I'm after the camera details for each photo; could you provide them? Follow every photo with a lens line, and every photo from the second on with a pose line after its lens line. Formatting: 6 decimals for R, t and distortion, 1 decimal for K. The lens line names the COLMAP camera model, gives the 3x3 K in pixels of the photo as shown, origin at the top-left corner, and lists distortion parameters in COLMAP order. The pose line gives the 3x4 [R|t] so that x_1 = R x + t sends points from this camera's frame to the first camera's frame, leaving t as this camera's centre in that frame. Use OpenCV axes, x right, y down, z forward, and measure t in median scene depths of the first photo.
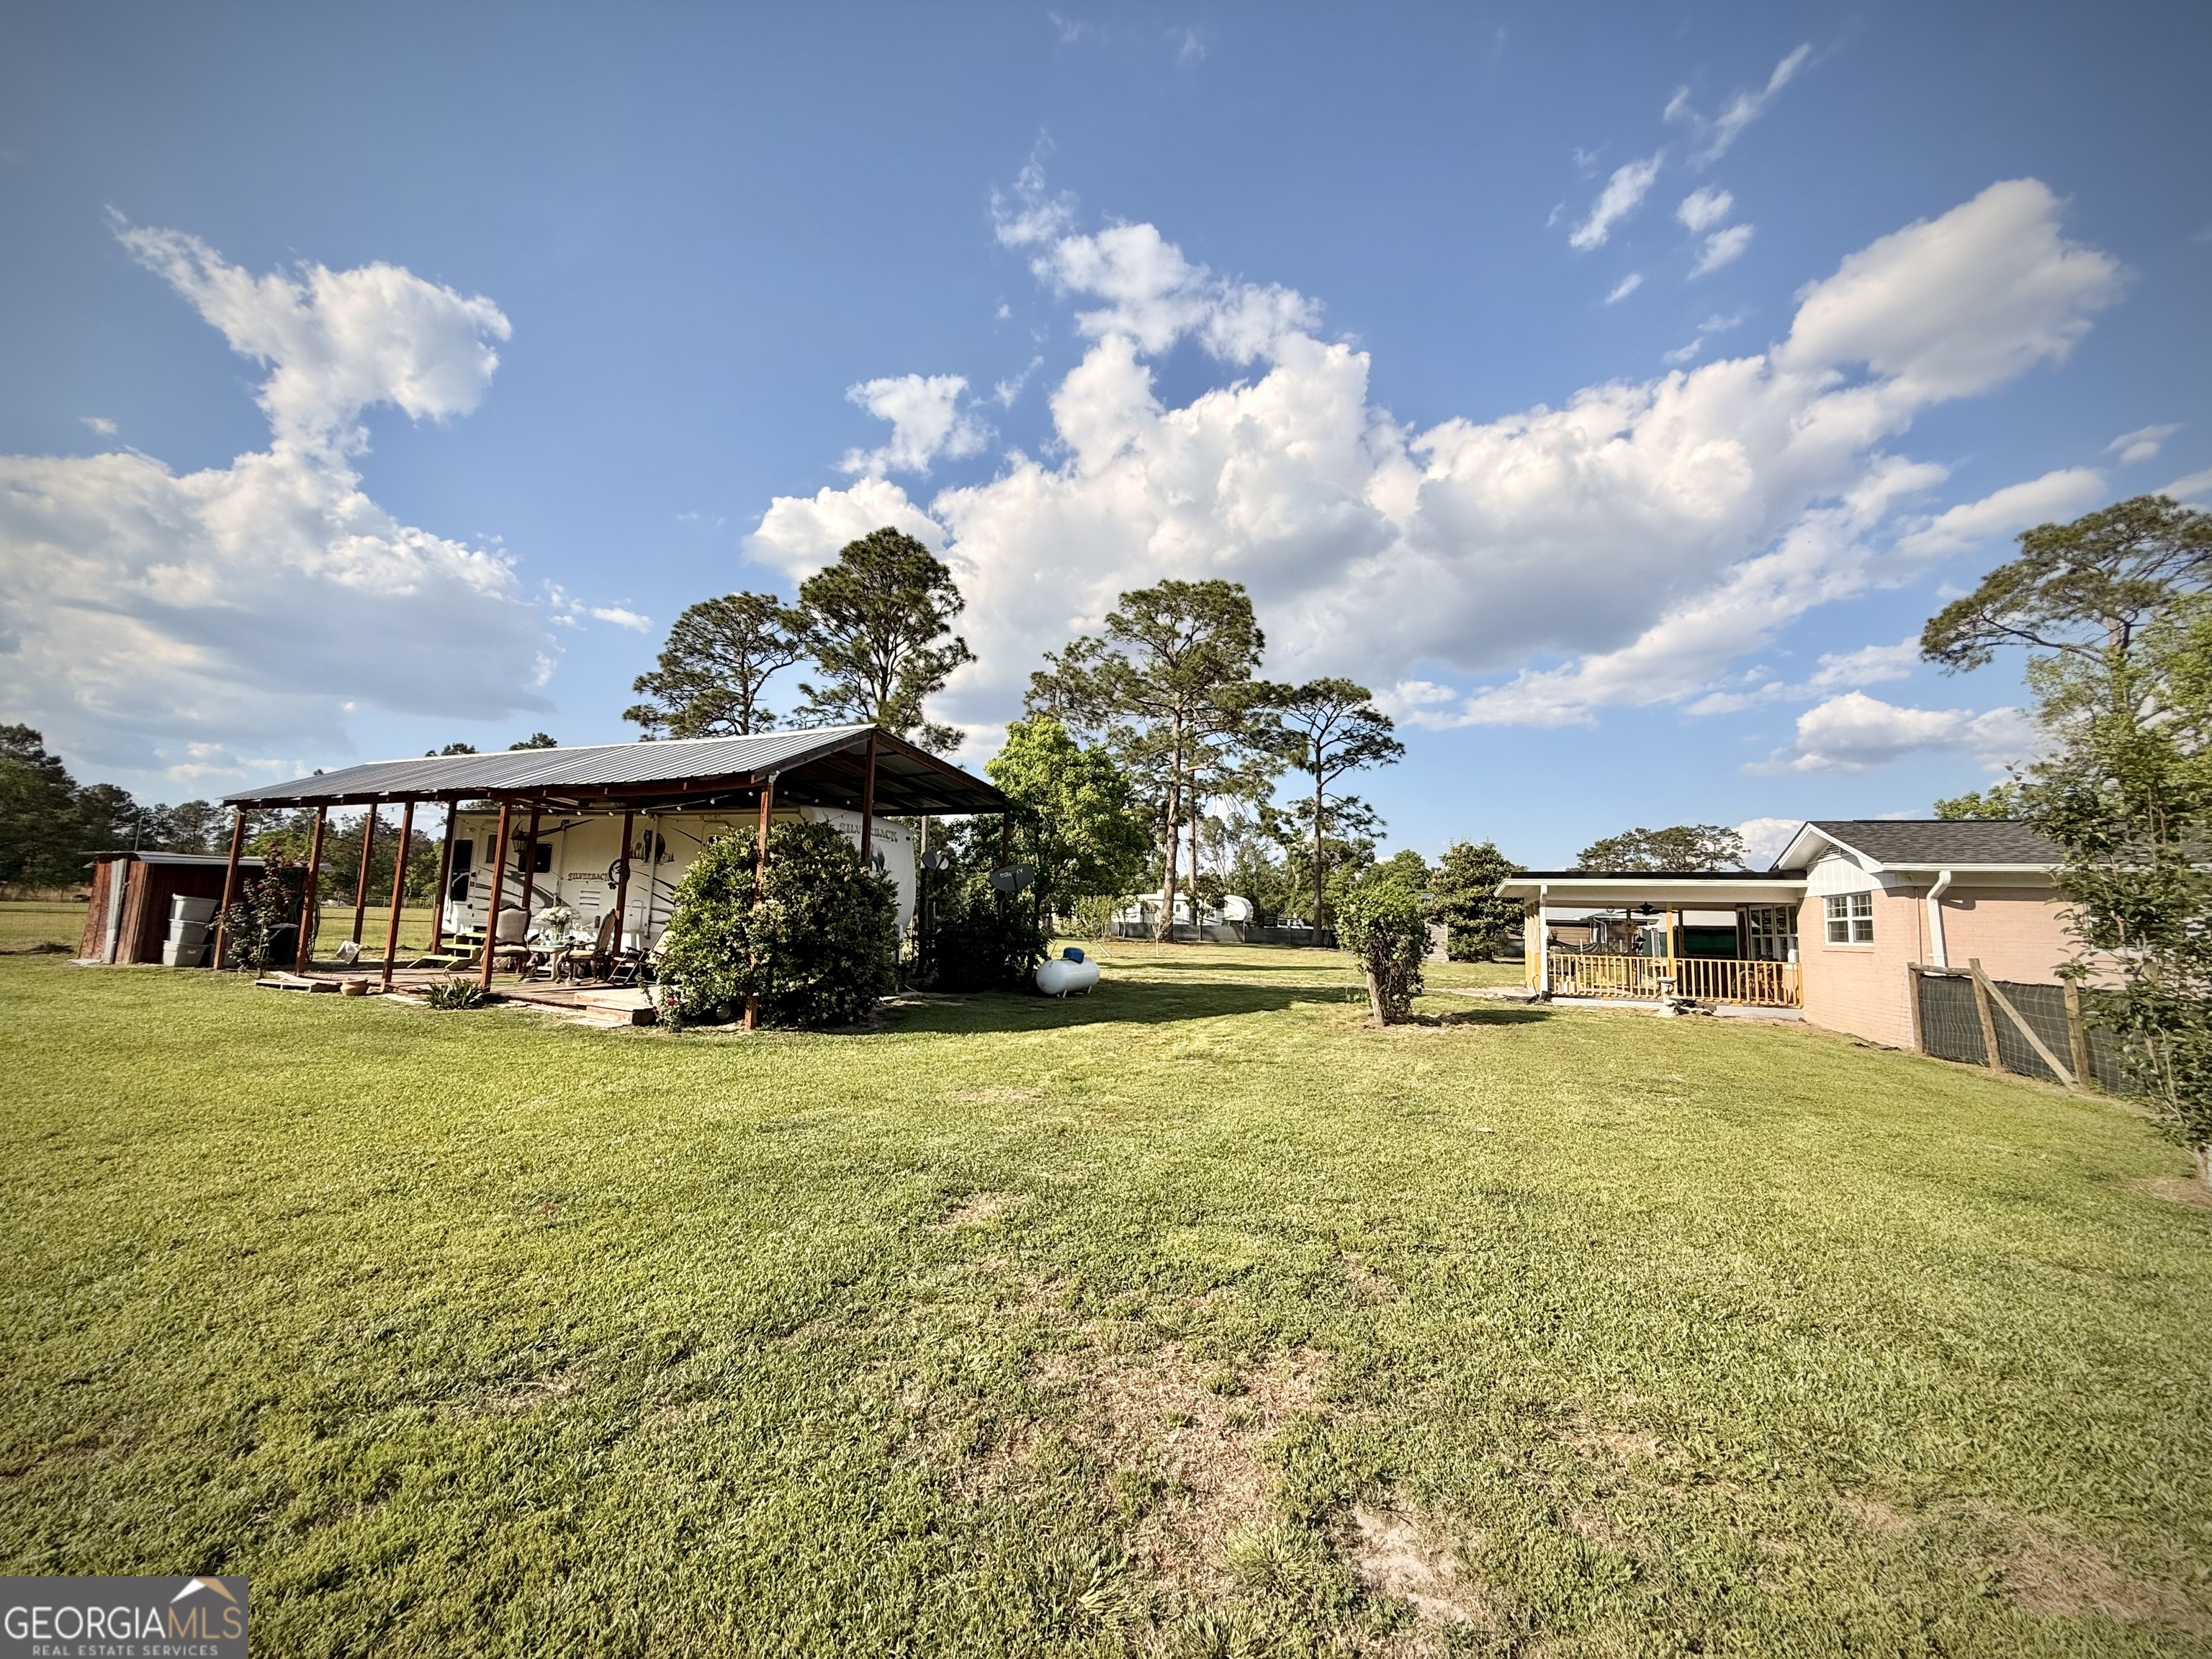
lens RADIAL K [[866.7, 0, 1092.1], [0, 866.7, 829.9], [0, 0, 1]] dist [0.001112, -0.000316]
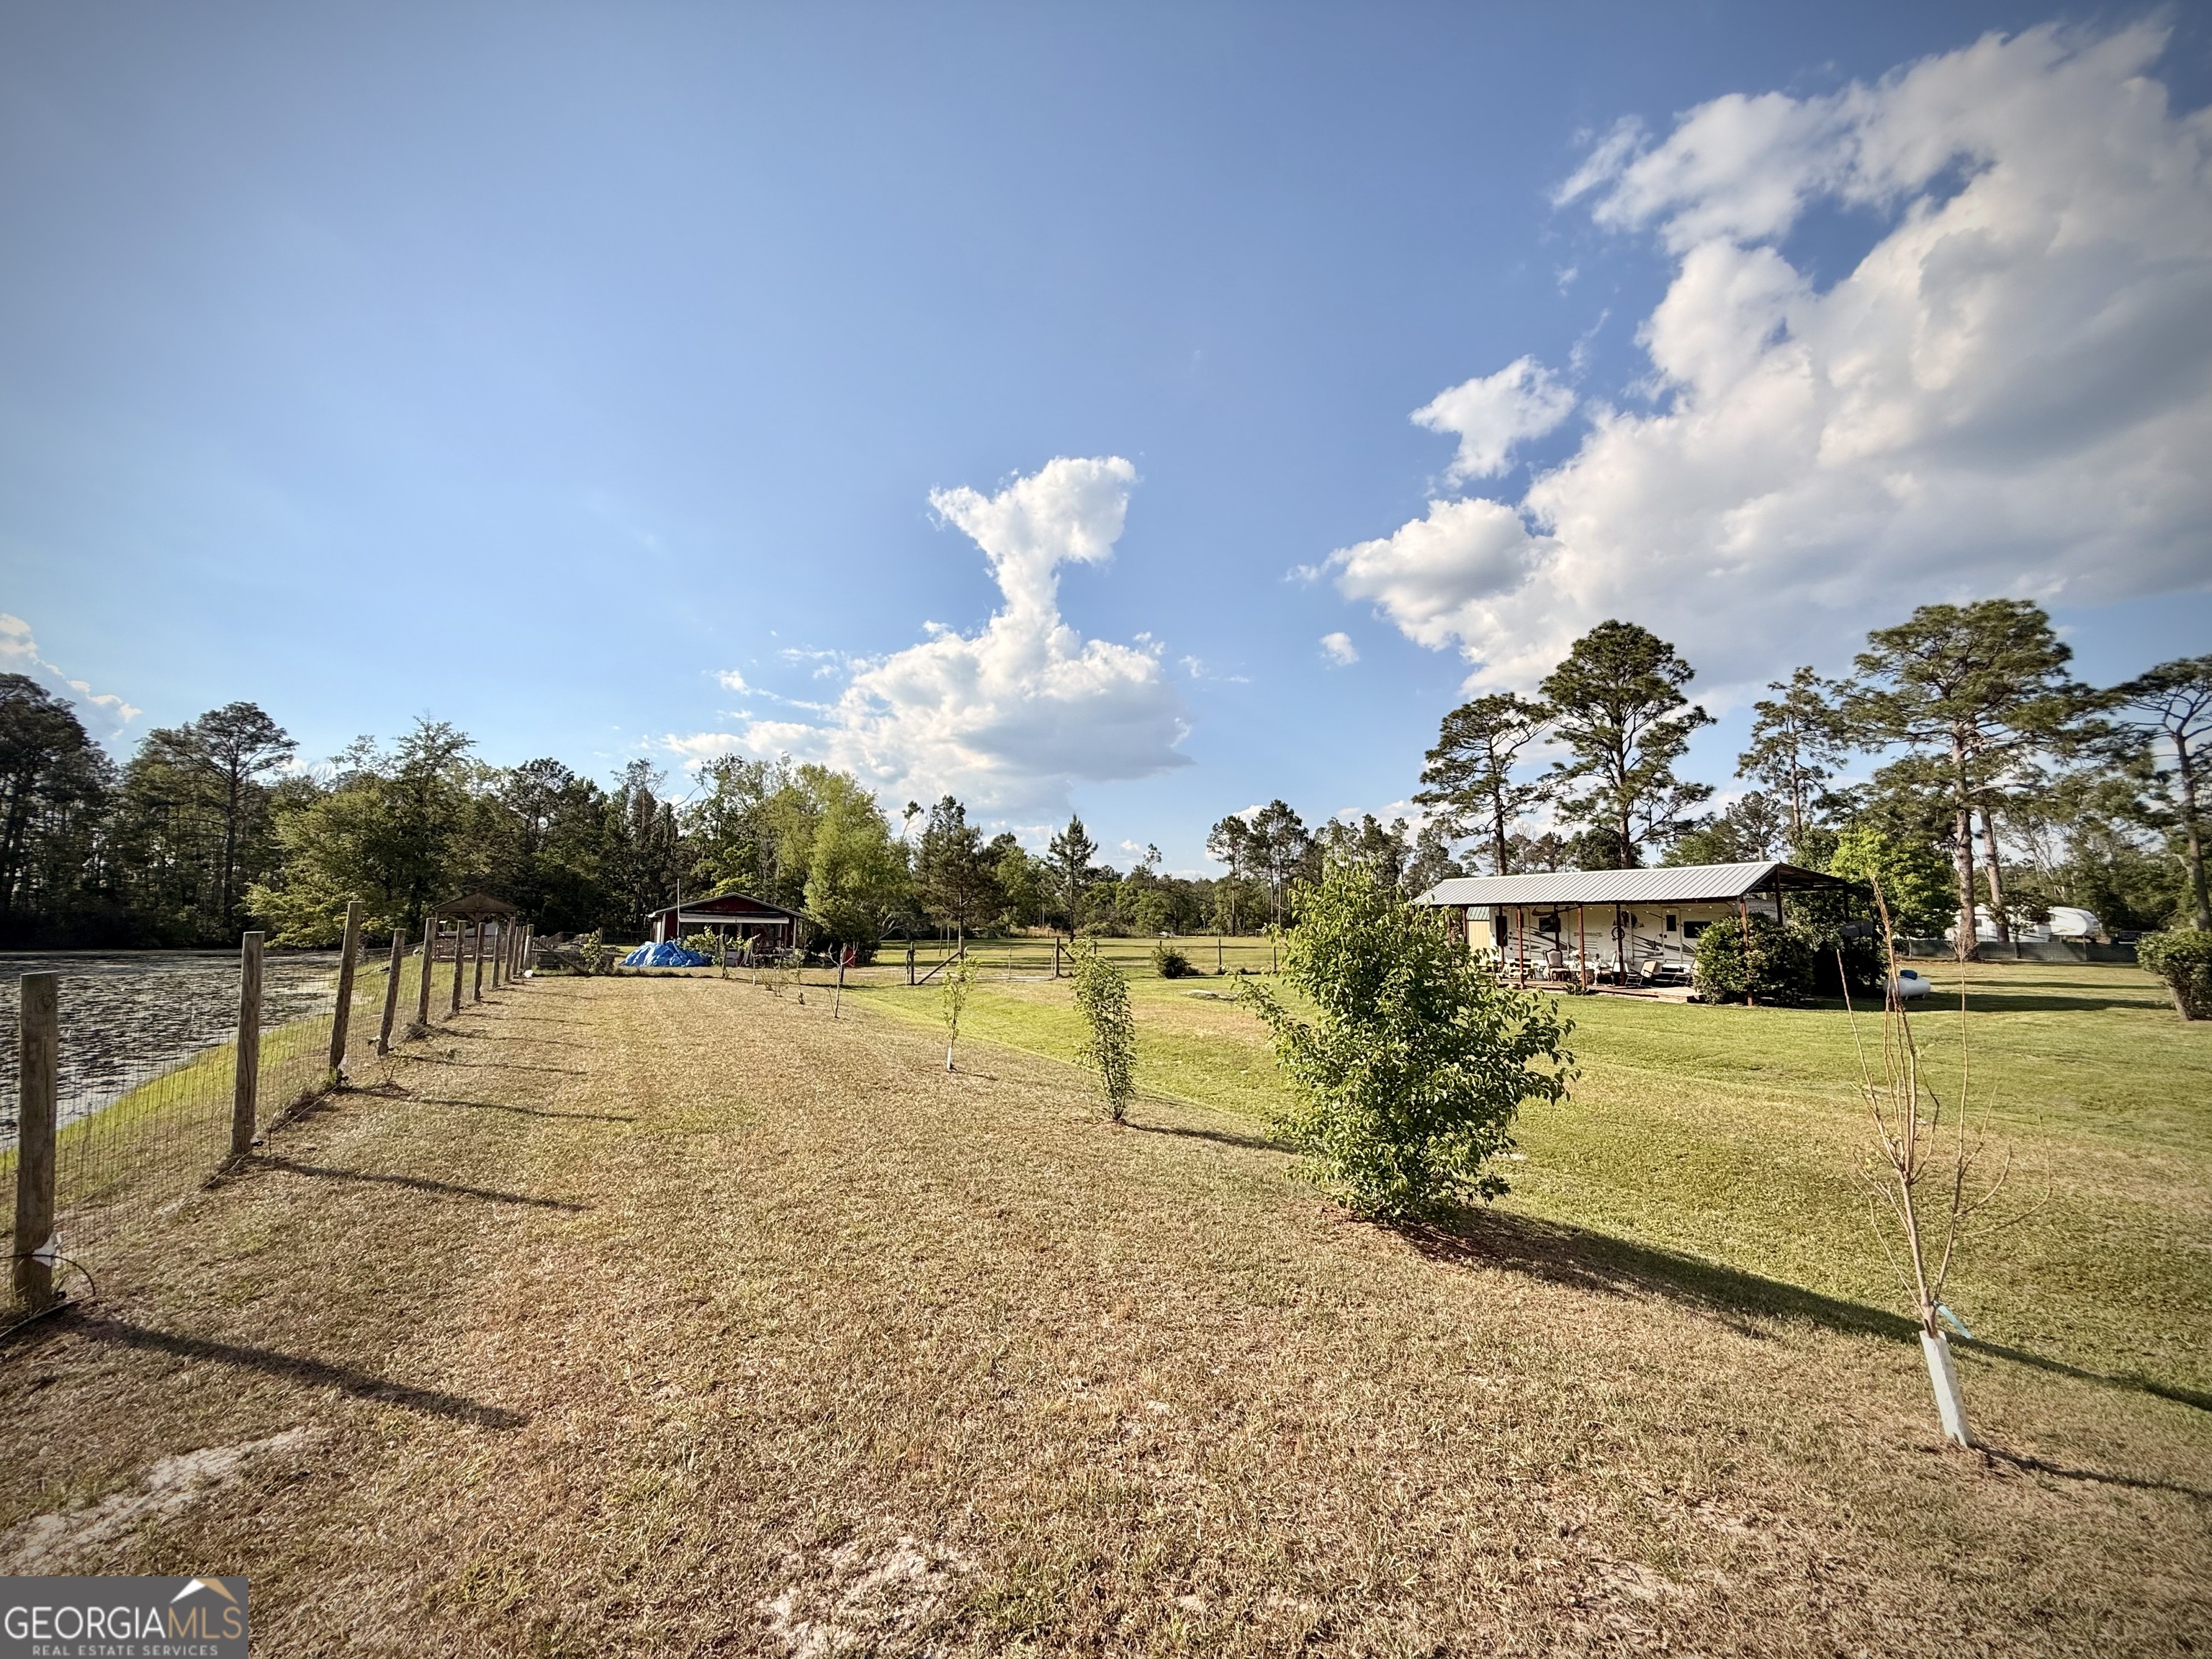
lens RADIAL K [[882.7, 0, 1102.0], [0, 882.7, 831.9], [0, 0, 1]] dist [-0.000593, 0.000235]
pose [[0.780624, -0.092359, -0.618139, -0.132029], [0.084282, 0.995543, -0.042313, -0.153669], [0.619292, -0.019068, 0.784929, -1.053786]]
